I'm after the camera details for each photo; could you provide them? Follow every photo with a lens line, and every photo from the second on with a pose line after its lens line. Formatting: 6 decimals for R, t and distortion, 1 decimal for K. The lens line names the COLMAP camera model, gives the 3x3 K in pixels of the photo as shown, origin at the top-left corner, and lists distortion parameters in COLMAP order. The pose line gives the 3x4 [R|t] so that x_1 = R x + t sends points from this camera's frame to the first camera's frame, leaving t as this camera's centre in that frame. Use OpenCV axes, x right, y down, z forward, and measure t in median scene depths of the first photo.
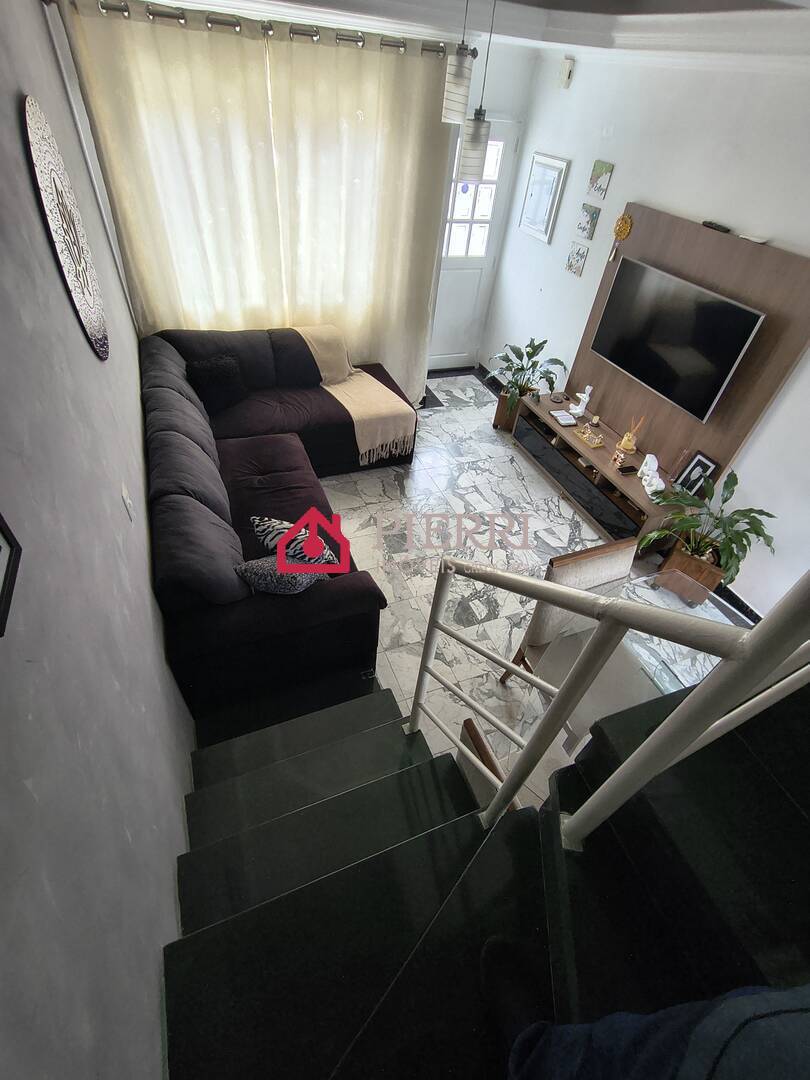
lens RADIAL K [[490.2, 0, 405.0], [0, 490.2, 540.0], [0, 0, 1]] dist [0.001695, -0.000366]
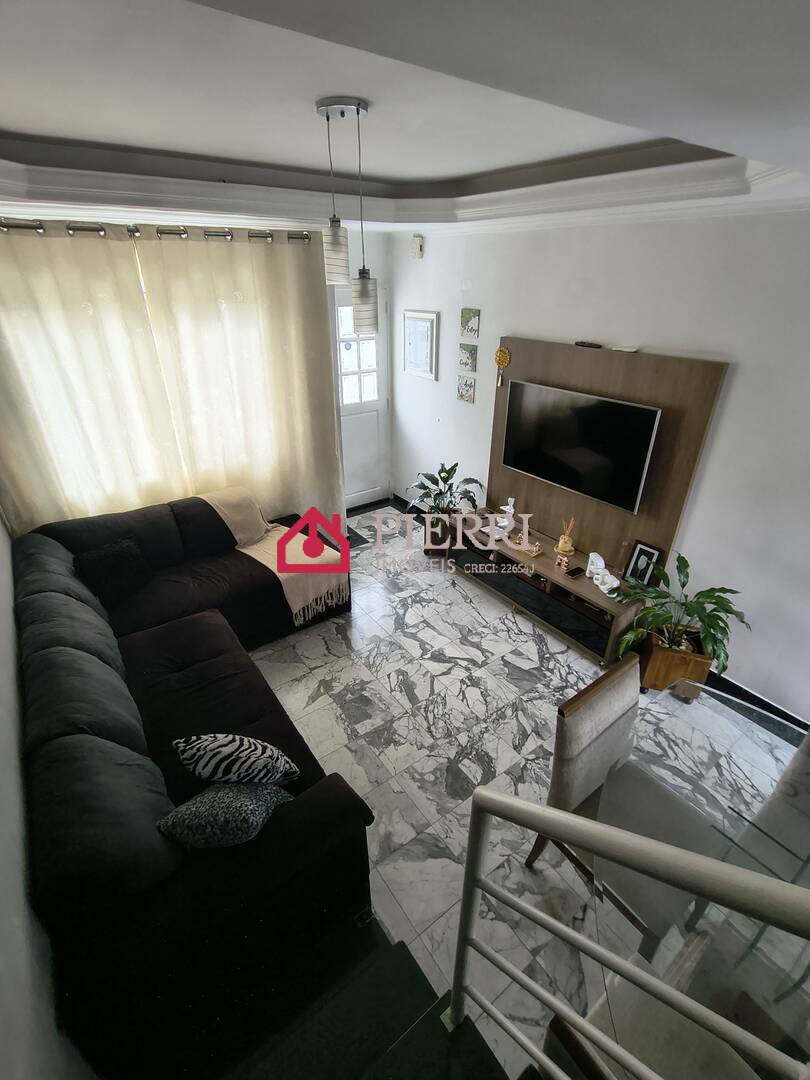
lens RADIAL K [[490.2, 0, 405.0], [0, 490.2, 540.0], [0, 0, 1]] dist [0.001695, -0.000366]
pose [[0.966878, -0.190235, 0.170172, -0.023357], [0.226829, 0.946110, -0.231138, -0.055227], [-0.117031, 0.262082, 0.957923, 0.095564]]
